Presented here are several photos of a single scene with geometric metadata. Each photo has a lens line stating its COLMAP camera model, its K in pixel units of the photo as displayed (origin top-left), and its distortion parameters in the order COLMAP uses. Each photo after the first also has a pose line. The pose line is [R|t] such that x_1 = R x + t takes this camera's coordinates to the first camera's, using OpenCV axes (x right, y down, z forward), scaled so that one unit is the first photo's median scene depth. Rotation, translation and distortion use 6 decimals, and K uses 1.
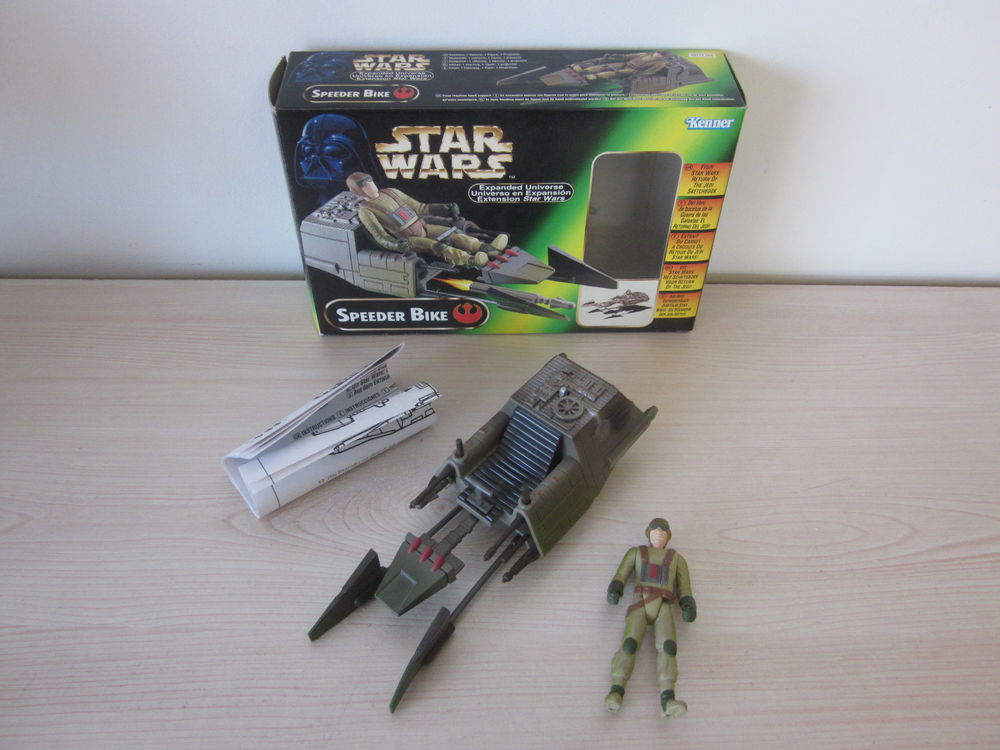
lens RADIAL K [[821.5, 0, 500.0], [0, 821.5, 375.0], [0, 0, 1]] dist [-0.036154, 0.010756]
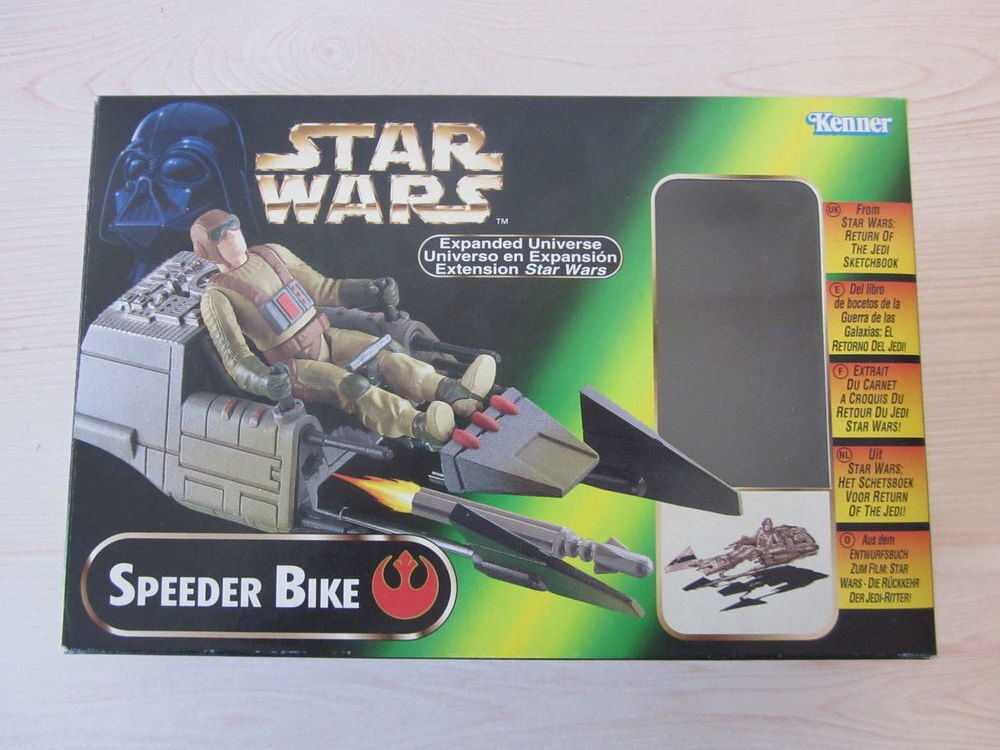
lens RADIAL K [[821.5, 0, 500.0], [0, 821.5, 375.0], [0, 0, 1]] dist [-0.036154, 0.010756]
pose [[0.999622, -0.005571, -0.026928, 0.025351], [-0.018419, 0.591477, -0.806112, 0.229657], [0.020418, 0.806303, 0.591151, 0.724737]]
